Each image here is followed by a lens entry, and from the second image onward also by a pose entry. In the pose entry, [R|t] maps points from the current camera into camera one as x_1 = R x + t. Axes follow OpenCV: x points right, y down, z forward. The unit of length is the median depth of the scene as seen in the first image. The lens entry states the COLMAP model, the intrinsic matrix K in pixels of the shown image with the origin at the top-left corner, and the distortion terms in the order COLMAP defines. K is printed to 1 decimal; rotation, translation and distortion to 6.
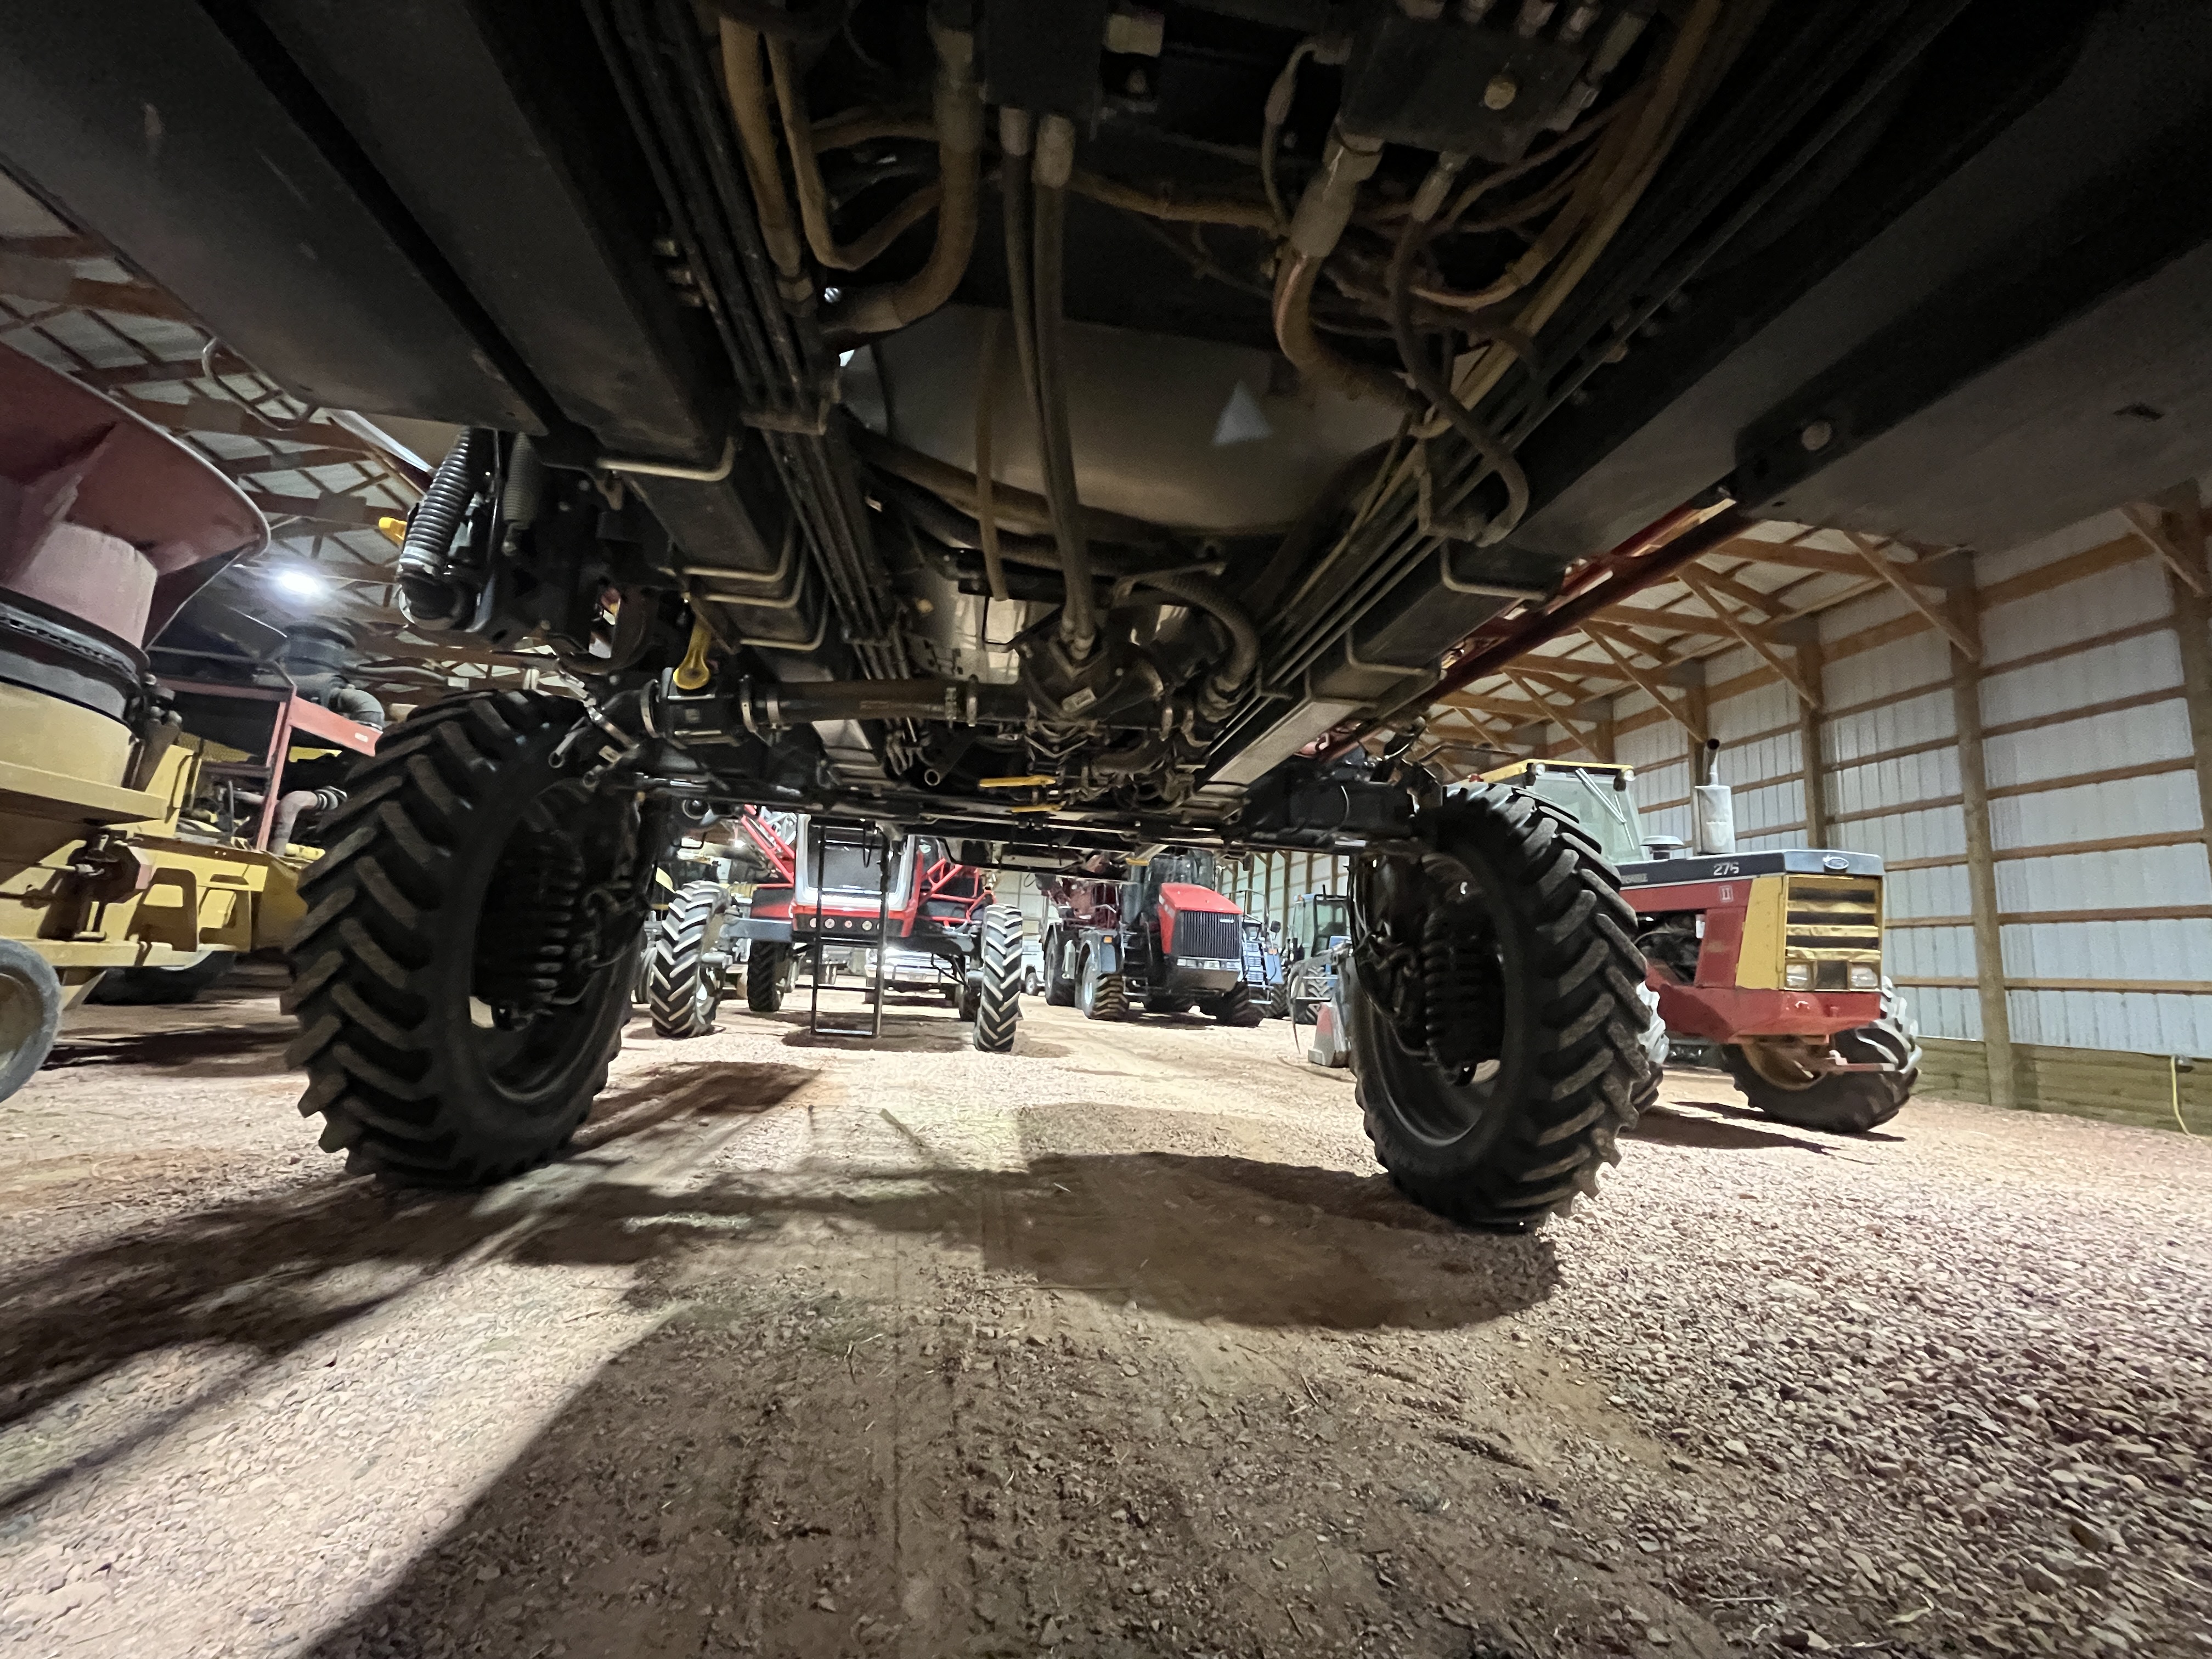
lens RADIAL K [[900.0, 0, 1105.7], [0, 900.0, 814.8], [0, 0, 1]] dist [-0.002920, 0.000023]
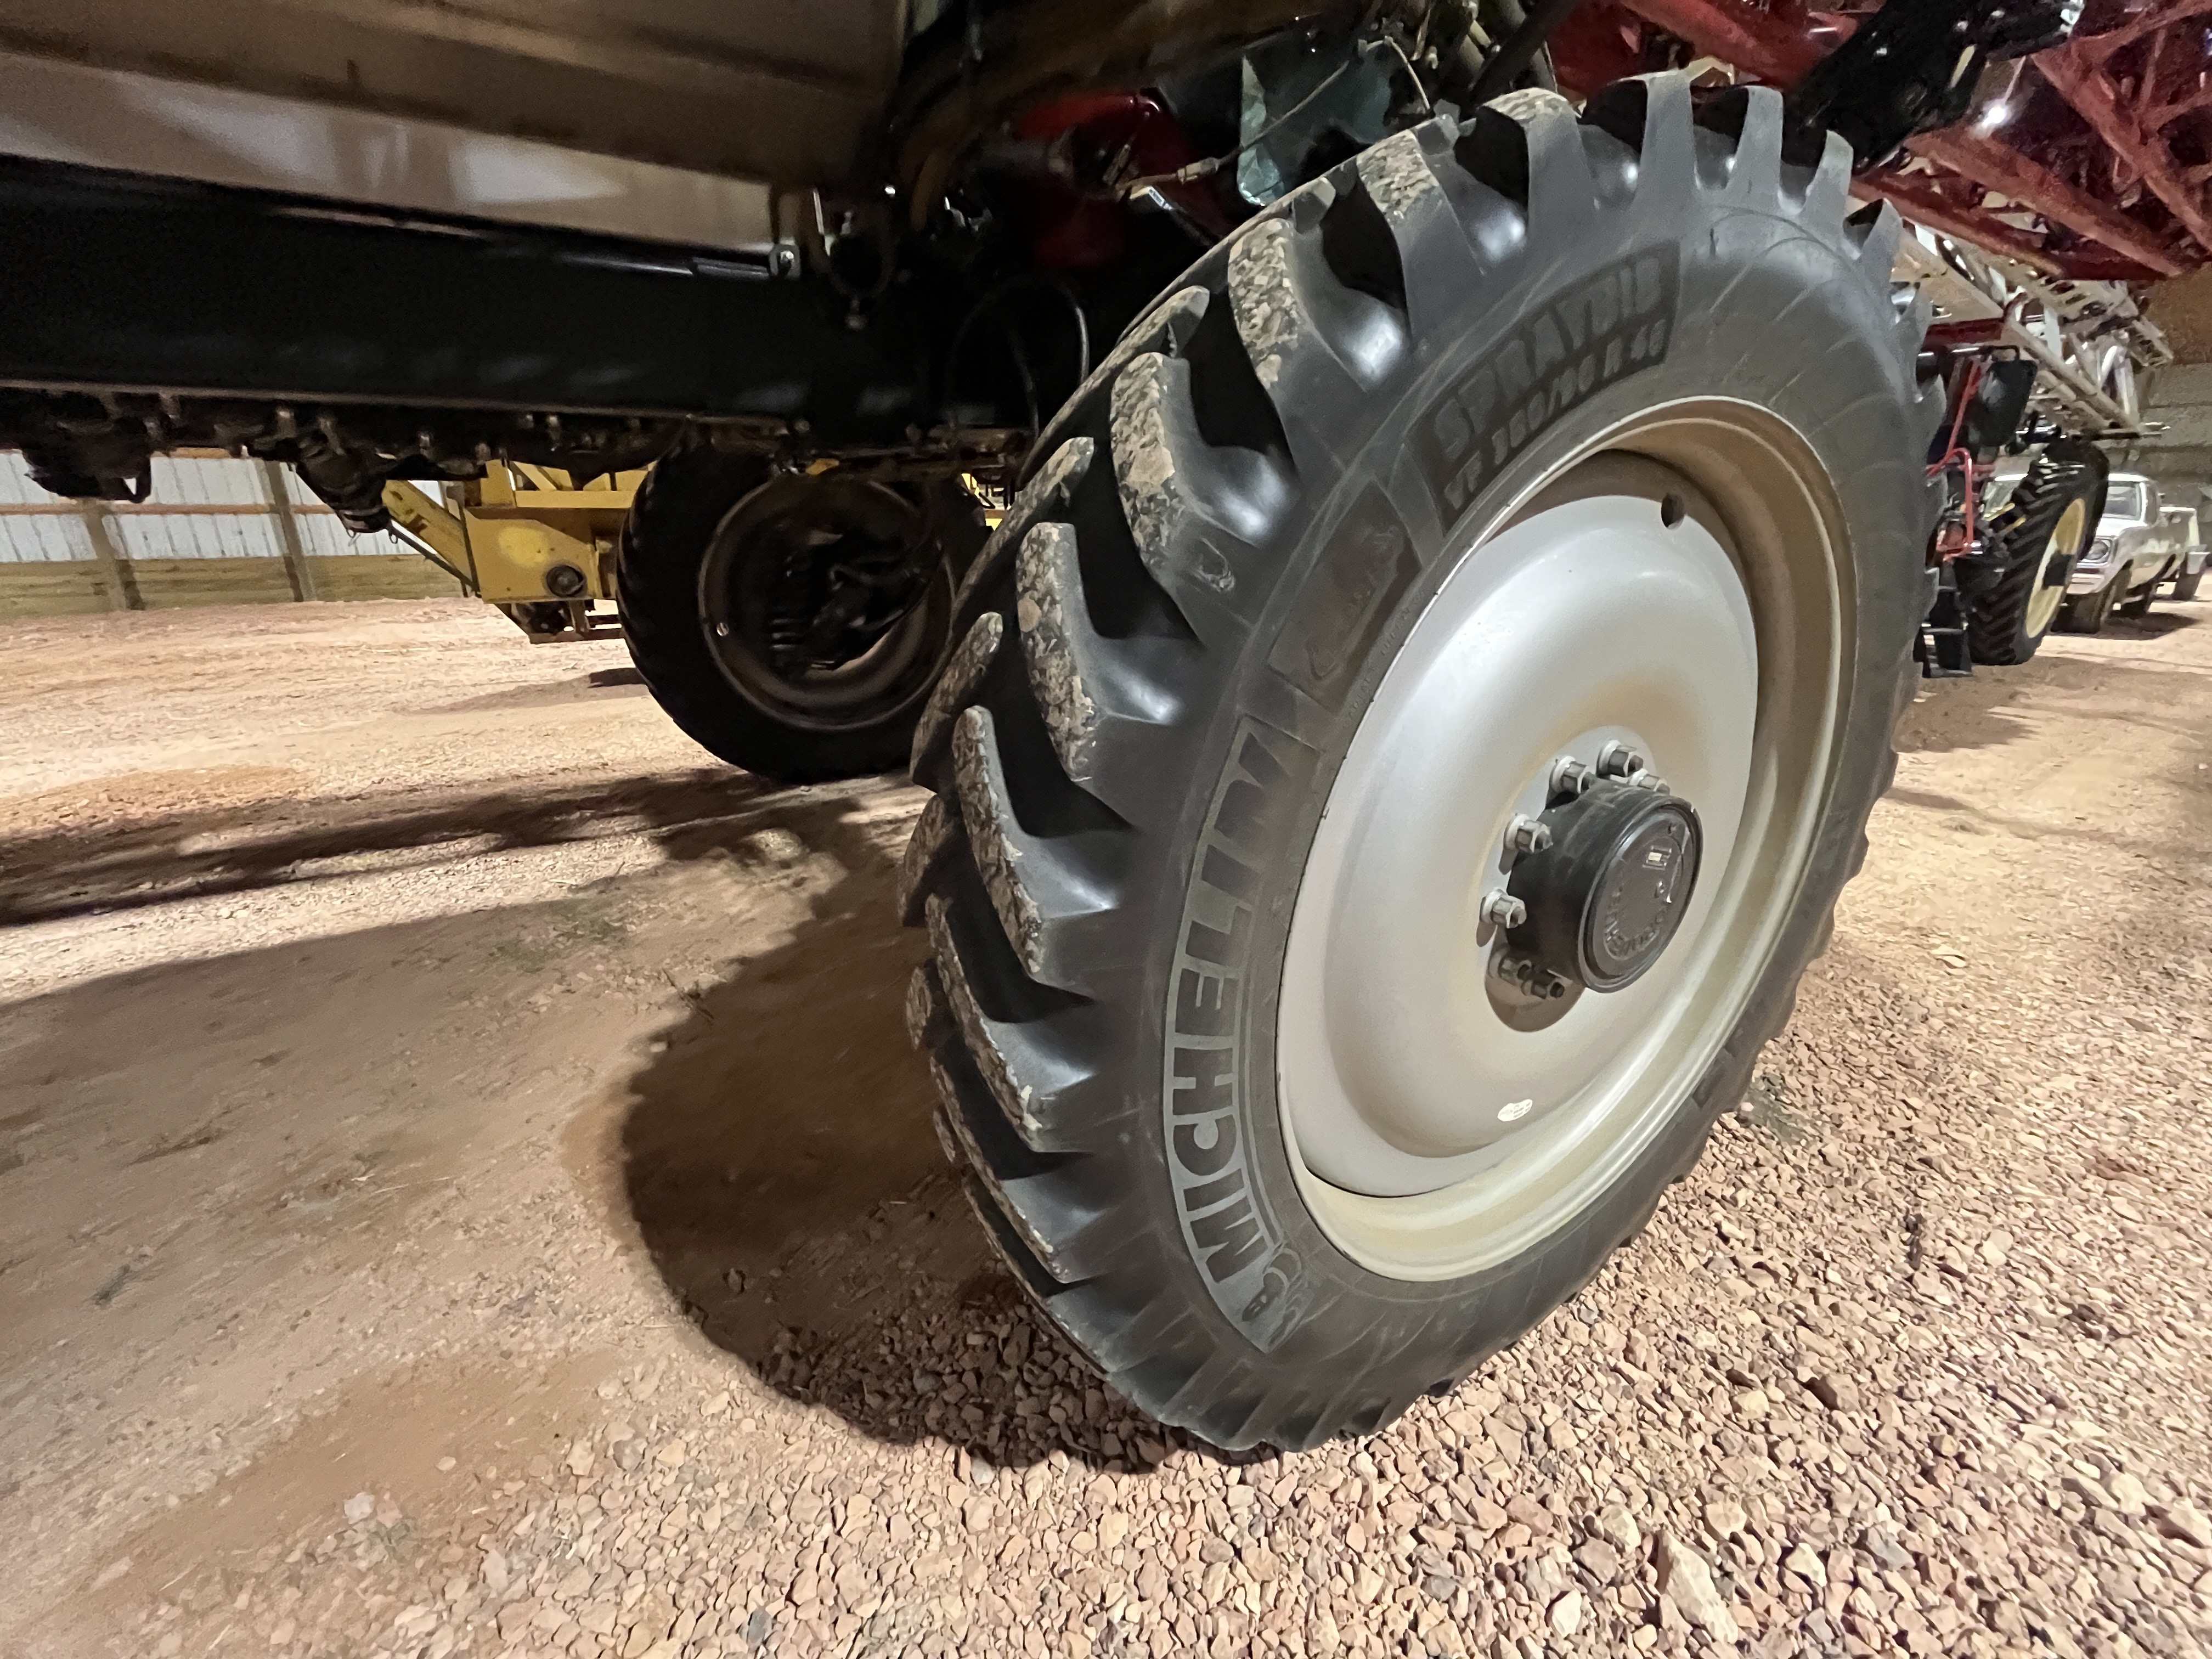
lens RADIAL K [[900.0, 0, 1102.1], [0, 900.0, 820.7], [0, 0, 1]] dist [-0.002920, 0.000023]
pose [[0.402361, 0.246601, -0.881642, 0.756863], [0.173435, 0.925065, 0.337898, 0.055006], [0.898902, -0.288865, 0.329441, 0.876850]]
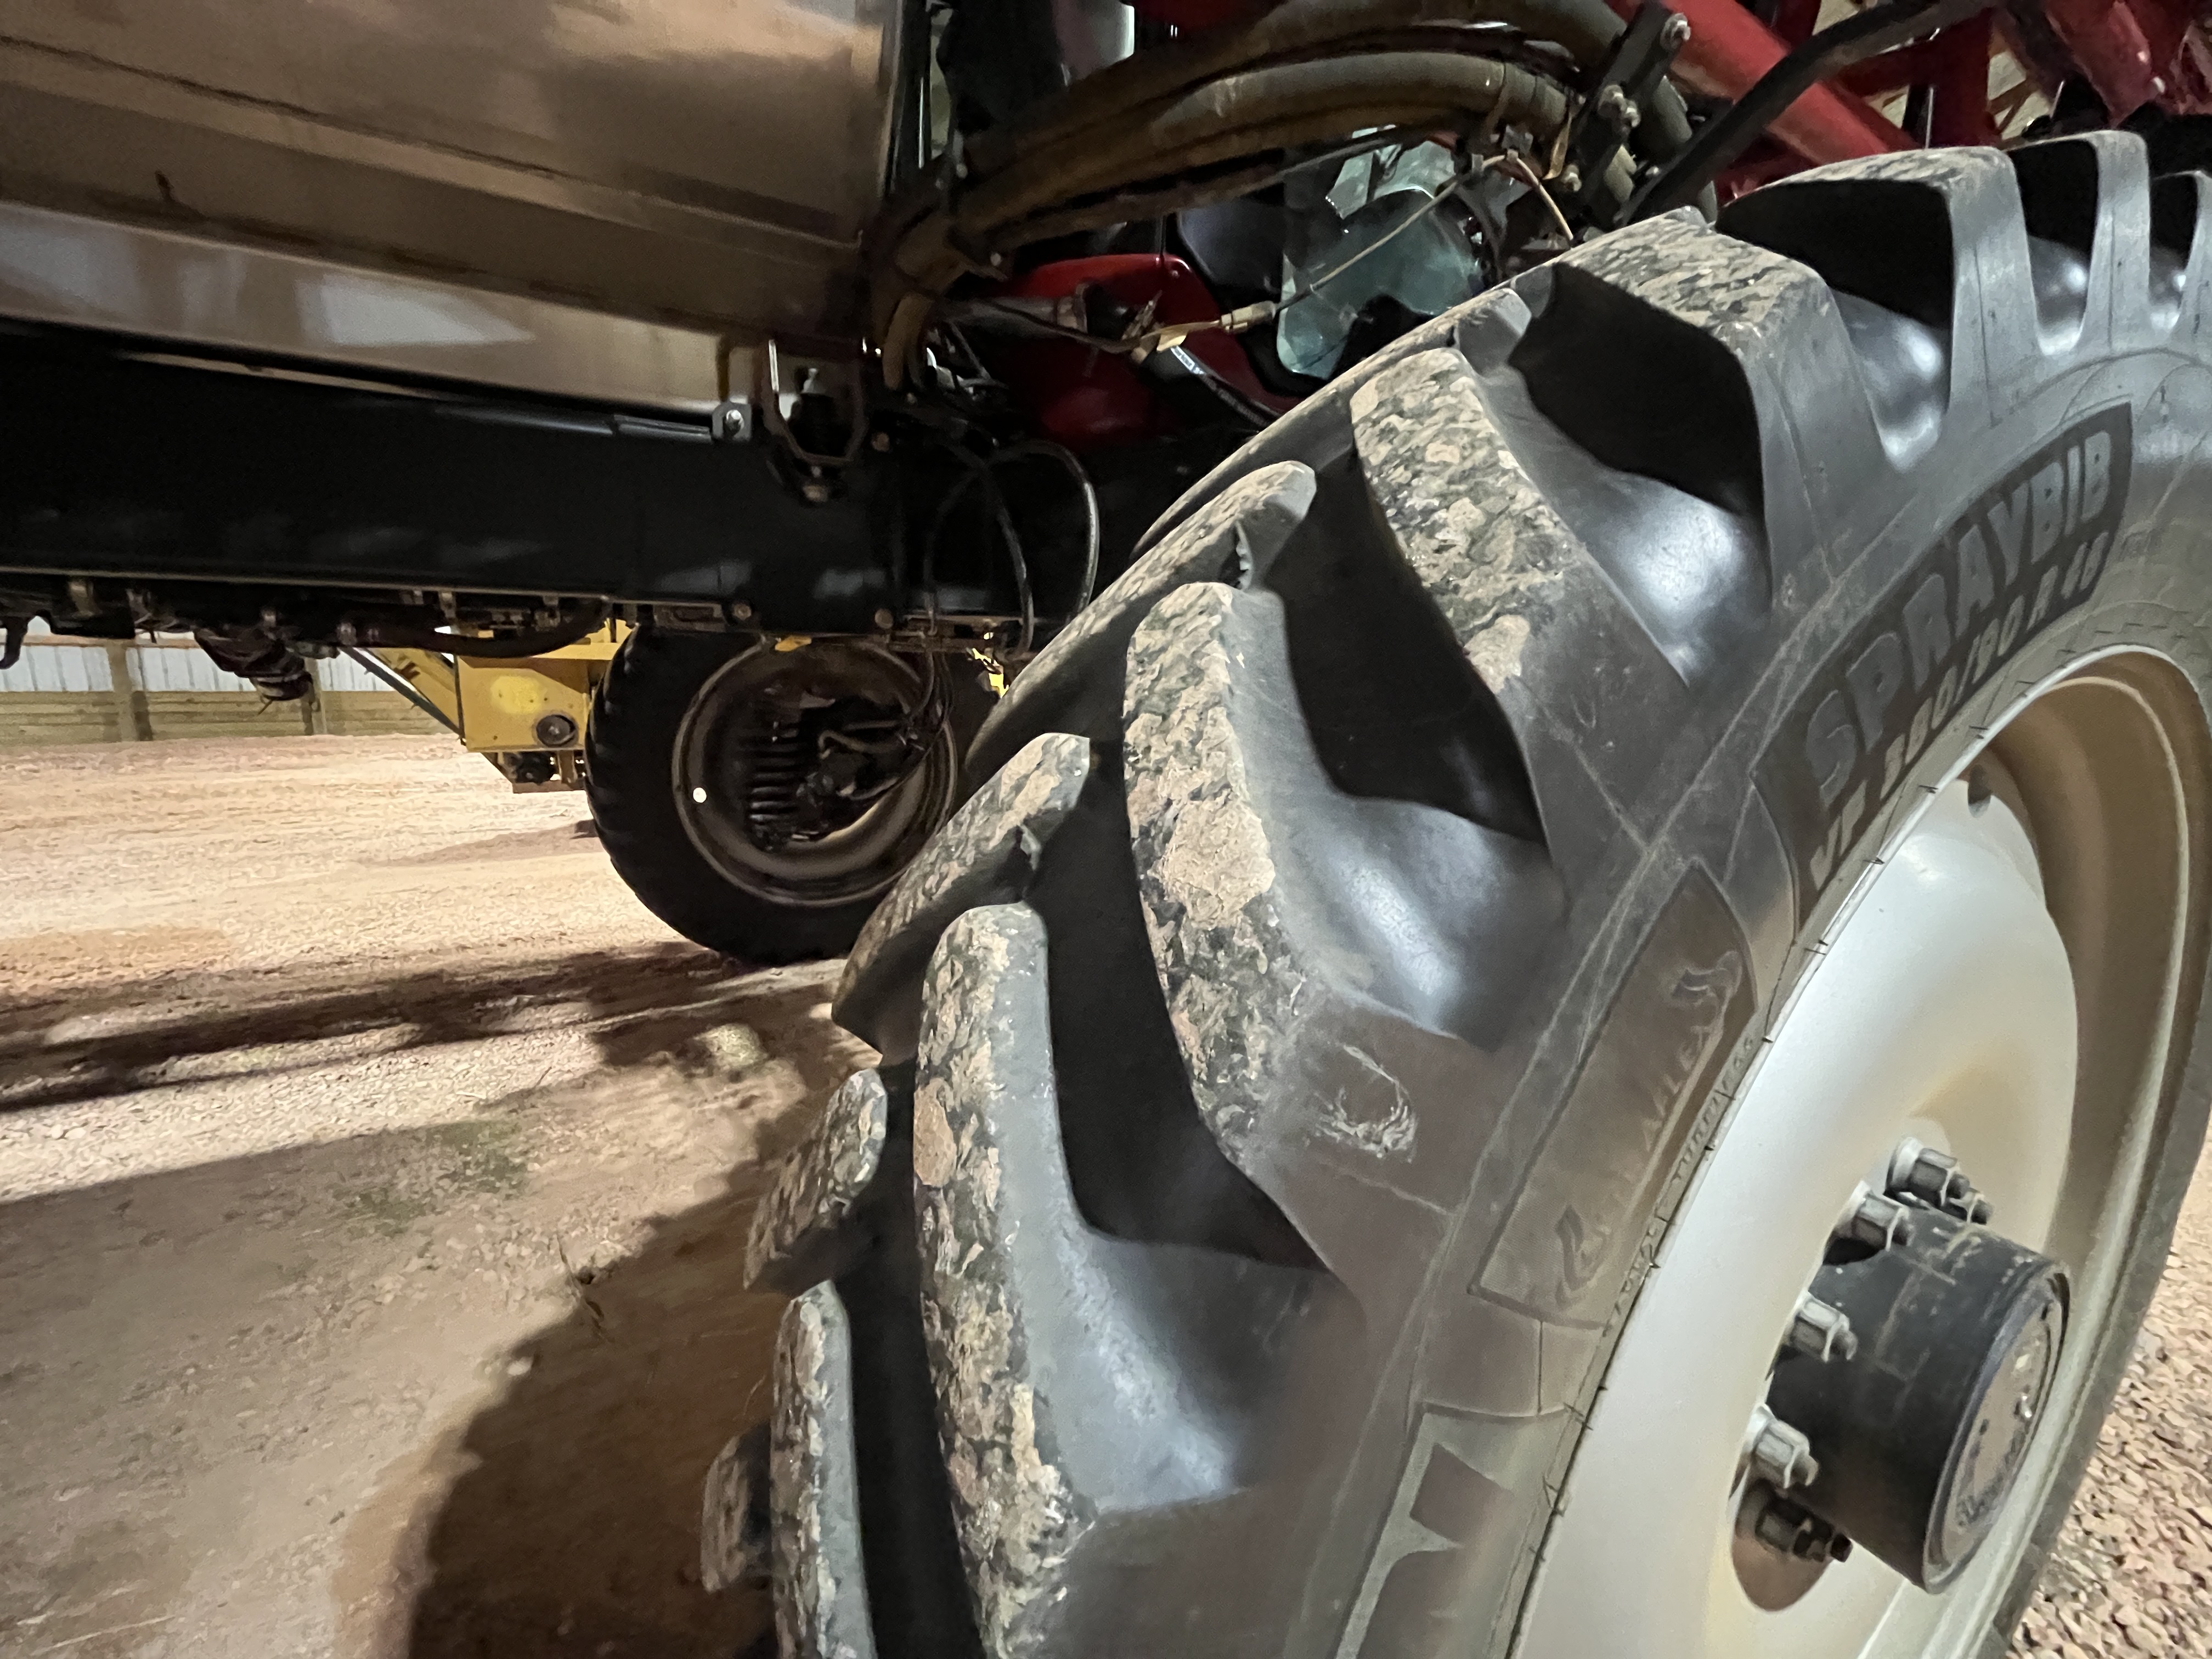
lens RADIAL K [[900.0, 0, 1101.1], [0, 900.0, 821.3], [0, 0, 1]] dist [-0.002920, 0.000023]
pose [[0.388474, 0.120403, -0.913560, 0.625850], [0.153703, 0.969070, 0.193078, 0.027740], [0.908550, -0.215423, 0.357952, 0.941867]]
